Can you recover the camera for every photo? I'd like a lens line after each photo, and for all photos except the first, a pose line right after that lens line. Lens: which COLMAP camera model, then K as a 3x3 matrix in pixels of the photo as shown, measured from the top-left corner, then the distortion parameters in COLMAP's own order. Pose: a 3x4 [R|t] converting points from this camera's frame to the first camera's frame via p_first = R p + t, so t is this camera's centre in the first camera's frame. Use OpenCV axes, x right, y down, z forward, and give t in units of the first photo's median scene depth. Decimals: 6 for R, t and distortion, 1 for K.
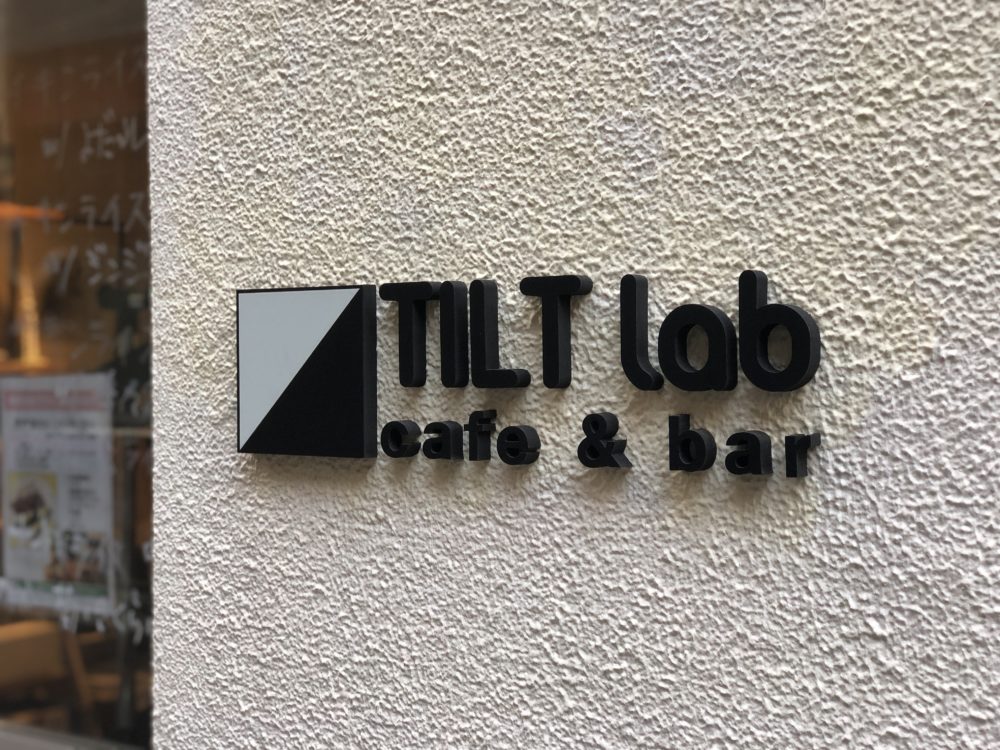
lens RADIAL K [[1522.7, 0, 500.1], [0, 1522.7, 374.1], [0, 0, 1]] dist [0.104814, 0.000000]
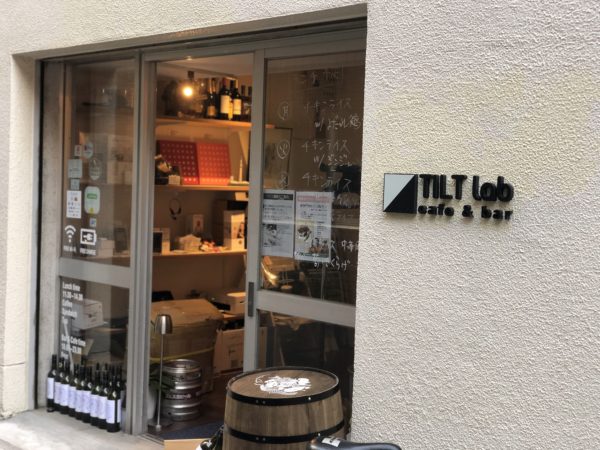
lens RADIAL K [[913.6, 0, 300.3], [0, 913.6, 221.1], [0, 0, 1]] dist [0.104814, 0.000000]
pose [[0.984424, 0.050258, -0.168477, 0.036323], [-0.046314, 0.998555, 0.027262, 0.021354], [0.169603, -0.019034, 0.985329, -1.761468]]
